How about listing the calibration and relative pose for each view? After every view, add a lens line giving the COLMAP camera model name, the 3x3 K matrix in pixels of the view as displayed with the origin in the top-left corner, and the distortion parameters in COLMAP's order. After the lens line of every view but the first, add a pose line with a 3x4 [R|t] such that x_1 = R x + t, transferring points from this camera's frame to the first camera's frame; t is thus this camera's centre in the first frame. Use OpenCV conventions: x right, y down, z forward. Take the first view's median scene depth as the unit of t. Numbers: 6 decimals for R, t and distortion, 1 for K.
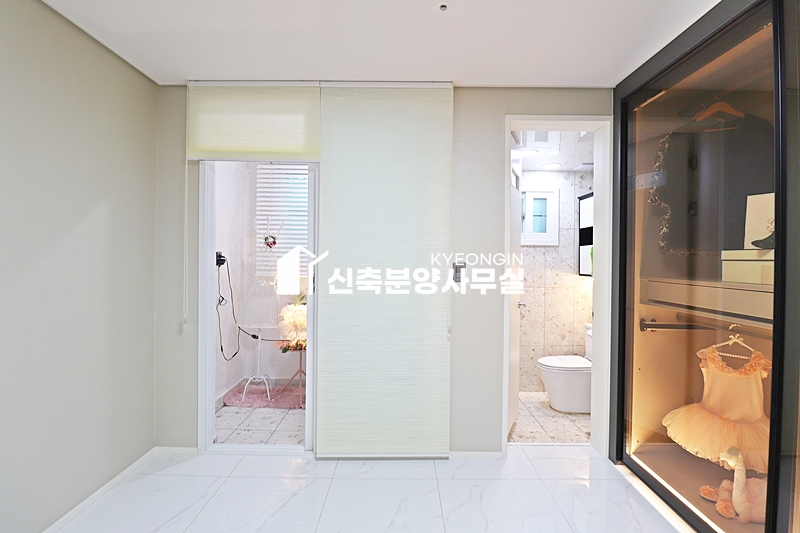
lens RADIAL K [[373.1, 0, 401.8], [0, 373.1, 265.6], [0, 0, 1]] dist [-0.009331, -0.001136]
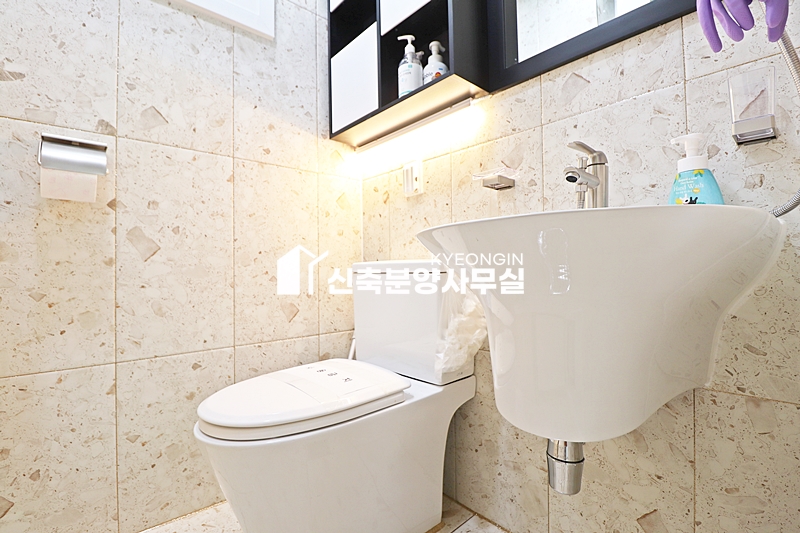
lens RADIAL K [[373.1, 0, 402.0], [0, 373.1, 266.7], [0, 0, 1]] dist [-0.009331, -0.001136]
pose [[0.732027, -0.010172, 0.681199, 0.274562], [0.019322, 0.999796, -0.005834, 0.154460], [-0.681001, 0.017433, 0.732075, 0.679752]]
